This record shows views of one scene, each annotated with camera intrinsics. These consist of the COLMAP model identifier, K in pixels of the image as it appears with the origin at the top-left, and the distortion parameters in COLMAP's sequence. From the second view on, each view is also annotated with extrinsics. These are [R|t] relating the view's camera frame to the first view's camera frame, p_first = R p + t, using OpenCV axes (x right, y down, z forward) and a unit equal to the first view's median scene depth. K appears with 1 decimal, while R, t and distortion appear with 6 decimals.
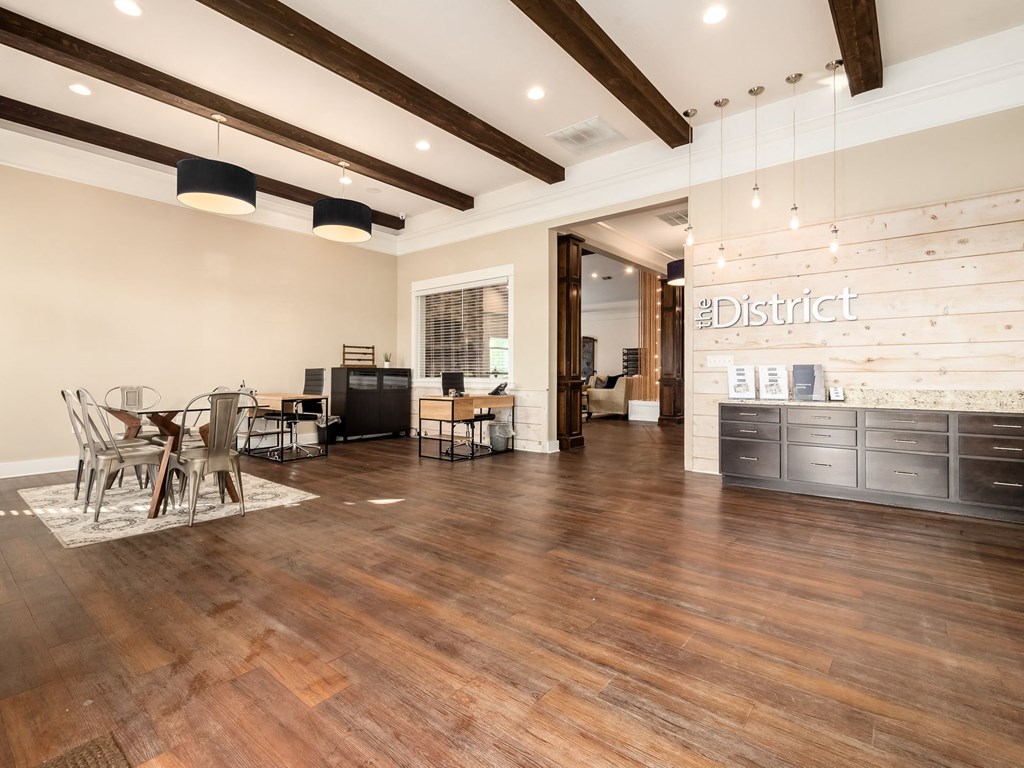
lens RADIAL K [[499.4, 0, 519.2], [0, 499.4, 375.4], [0, 0, 1]] dist [0.001671, 0.000350]
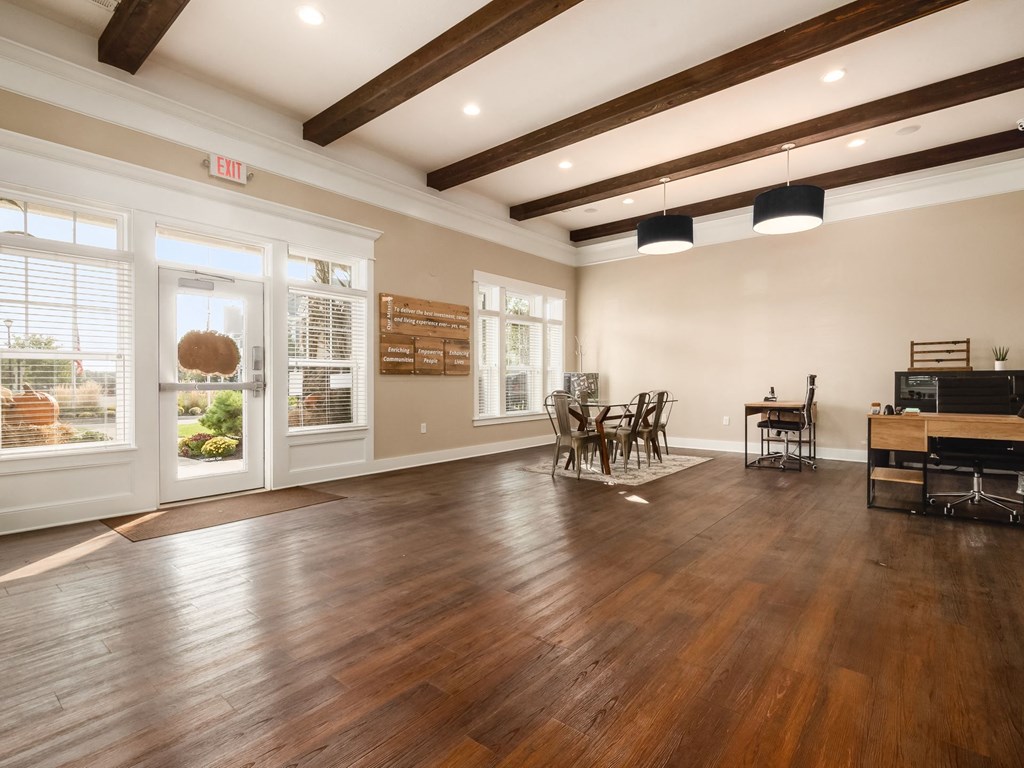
lens RADIAL K [[499.4, 0, 512.7], [0, 499.4, 386.1], [0, 0, 1]] dist [0.001671, 0.000350]
pose [[-0.010100, 0.003600, -0.999943, 0.409042], [-0.002022, 0.999991, 0.003620, 0.004889], [0.999947, 0.002059, -0.010093, 0.377660]]
